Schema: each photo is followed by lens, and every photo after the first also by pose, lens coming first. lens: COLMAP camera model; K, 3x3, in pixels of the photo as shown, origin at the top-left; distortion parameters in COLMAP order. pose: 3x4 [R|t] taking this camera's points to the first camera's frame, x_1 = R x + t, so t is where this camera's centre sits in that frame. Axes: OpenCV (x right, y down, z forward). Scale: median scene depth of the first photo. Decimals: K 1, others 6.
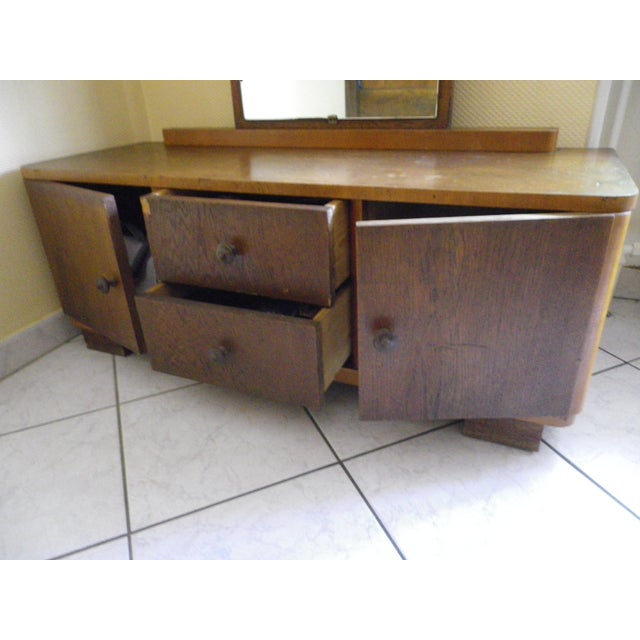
lens RADIAL K [[495.8, 0, 328.0], [0, 495.8, 306.9], [0, 0, 1]] dist [0.000502, 0.003472]
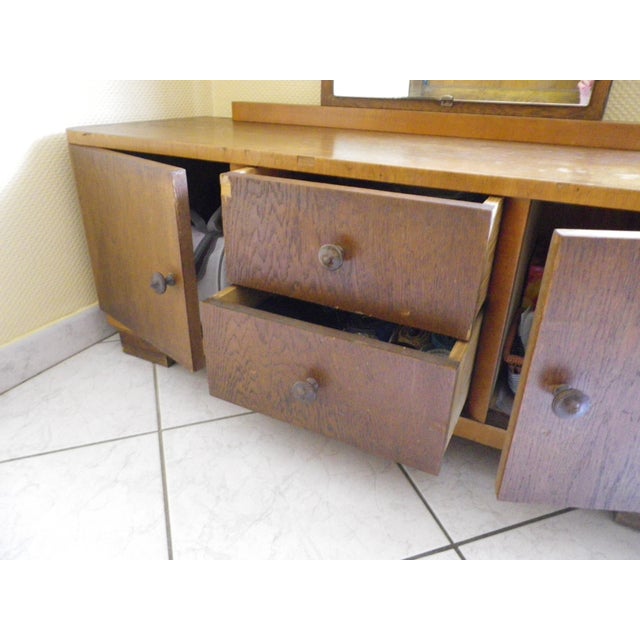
lens RADIAL K [[495.8, 0, 329.5], [0, 495.8, 307.5], [0, 0, 1]] dist [0.000502, 0.003472]
pose [[0.995910, 0.086013, -0.027660, -0.163202], [-0.086146, 0.996276, -0.003638, -0.025953], [0.027244, 0.006006, 0.999611, 0.227979]]
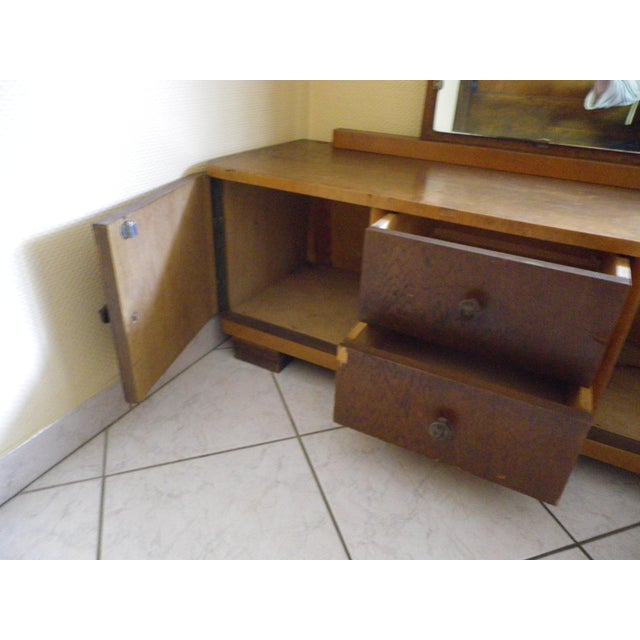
lens RADIAL K [[495.8, 0, 320.1], [0, 495.8, 298.2], [0, 0, 1]] dist [0.000502, 0.003472]
pose [[0.993945, 0.108285, -0.018637, -0.441097], [-0.107839, 0.993892, 0.023456, -0.093454], [0.021063, -0.021304, 0.999551, 0.098381]]
